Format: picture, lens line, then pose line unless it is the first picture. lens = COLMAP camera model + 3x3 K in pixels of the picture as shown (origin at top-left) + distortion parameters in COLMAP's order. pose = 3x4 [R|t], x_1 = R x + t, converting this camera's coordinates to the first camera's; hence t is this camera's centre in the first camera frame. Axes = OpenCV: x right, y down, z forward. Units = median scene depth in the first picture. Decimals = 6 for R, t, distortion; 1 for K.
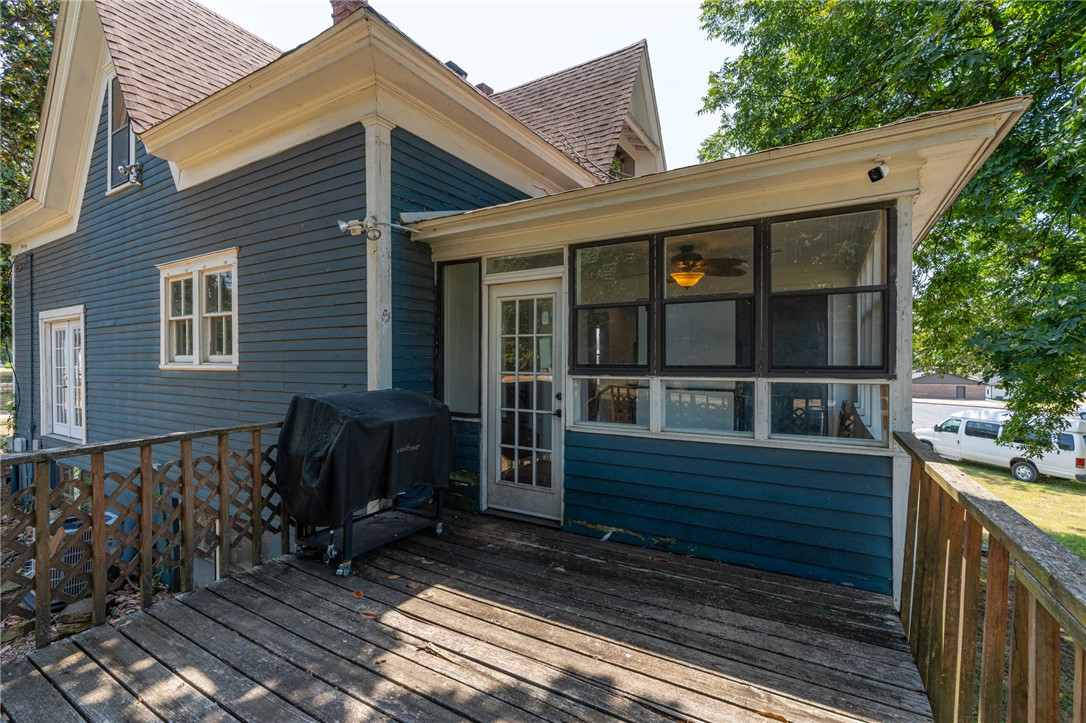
lens RADIAL K [[474.1, 0, 543.0], [0, 474.1, 361.5], [0, 0, 1]] dist [-0.010701, 0.000190]
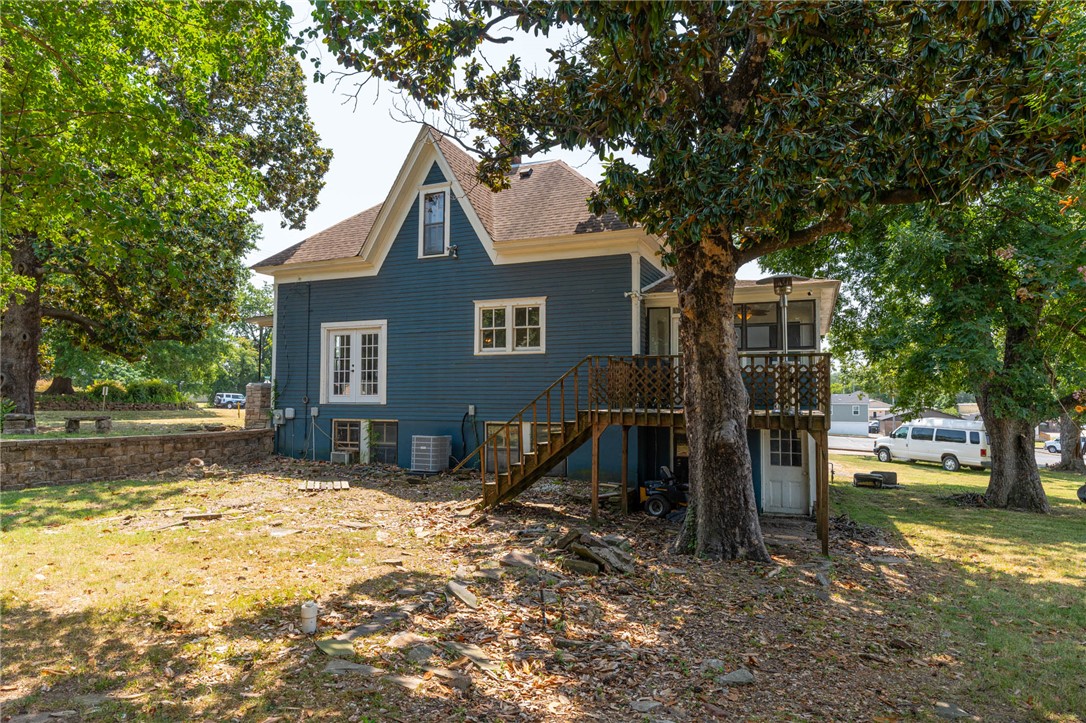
lens RADIAL K [[652.0, 0, 543.0], [0, 652.0, 361.5], [0, 0, 1]] dist [-0.007054, -0.000247]
pose [[0.988121, 0.014480, 0.152996, -1.025412], [-0.004585, 0.997886, -0.064831, 0.229884], [-0.153612, 0.063359, 0.986098, -1.769473]]
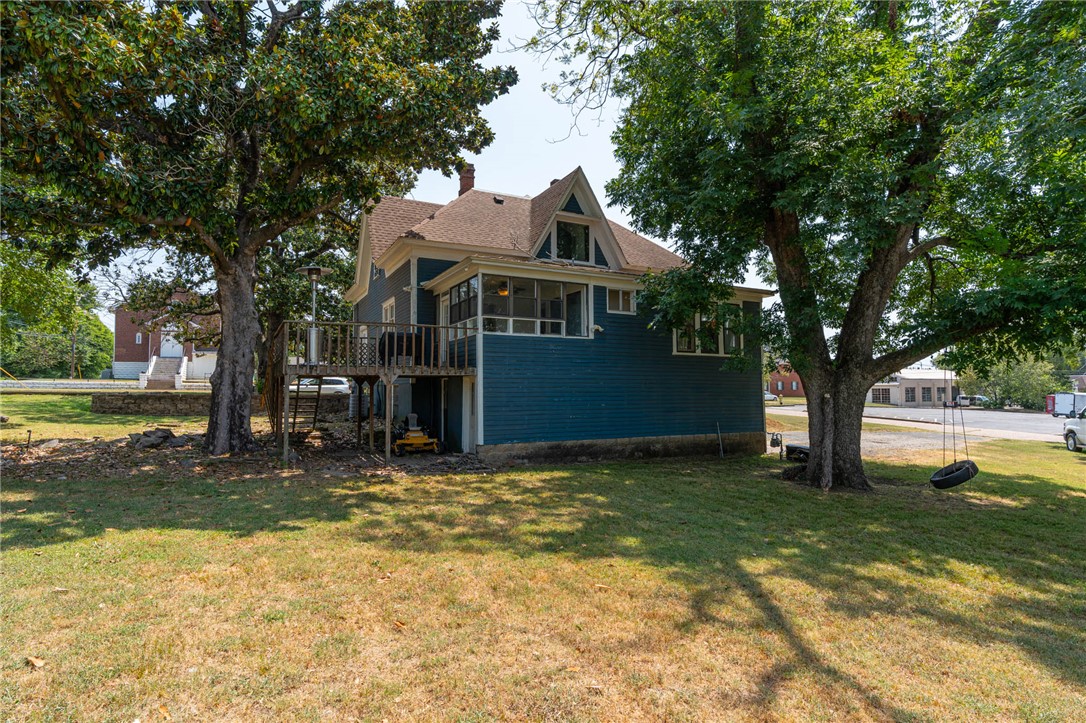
lens RADIAL K [[562.7, 0, 543.0], [0, 562.7, 361.5], [0, 0, 1]] dist [0.000001, -0.000005]
pose [[0.840560, -0.031187, -0.540820, 2.117003], [-0.002803, 0.998078, -0.061912, 0.408159], [0.541711, 0.053557, 0.838857, -1.538656]]
